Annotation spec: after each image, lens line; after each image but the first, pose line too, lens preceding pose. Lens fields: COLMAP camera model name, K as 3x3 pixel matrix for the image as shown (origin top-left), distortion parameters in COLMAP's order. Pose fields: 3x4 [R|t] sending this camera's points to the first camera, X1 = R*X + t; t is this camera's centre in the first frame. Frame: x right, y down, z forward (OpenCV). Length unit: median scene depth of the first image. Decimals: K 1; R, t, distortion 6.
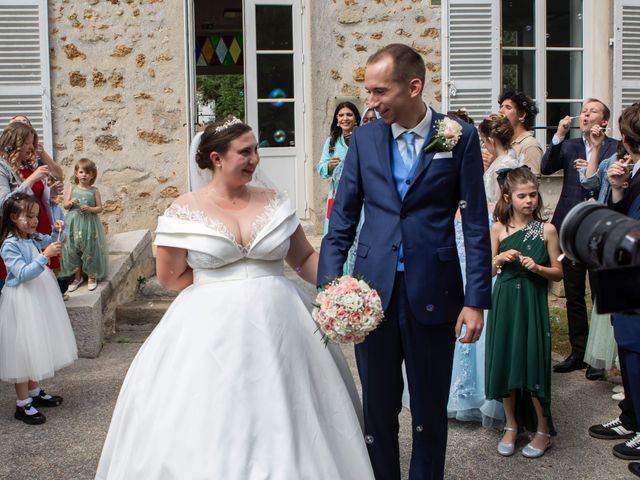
lens RADIAL K [[1262.5, 0, 320.0], [0, 1262.5, 240.0], [0, 0, 1]] dist [-0.412312, 2.324826]
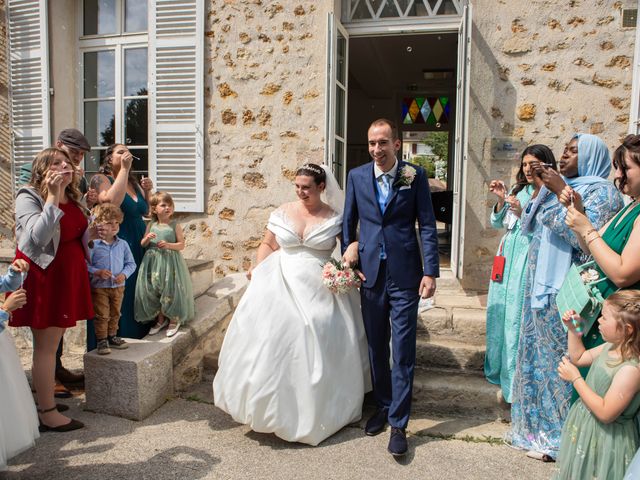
lens RADIAL K [[583.2, 0, 320.9], [0, 583.2, 246.7], [0, 0, 1]] dist [-0.081984, 0.132217]
pose [[0.909340, 0.066578, -0.410692, 0.077928], [-0.064962, 0.997727, 0.017907, -0.036019], [0.410951, 0.010396, 0.911598, 0.593790]]
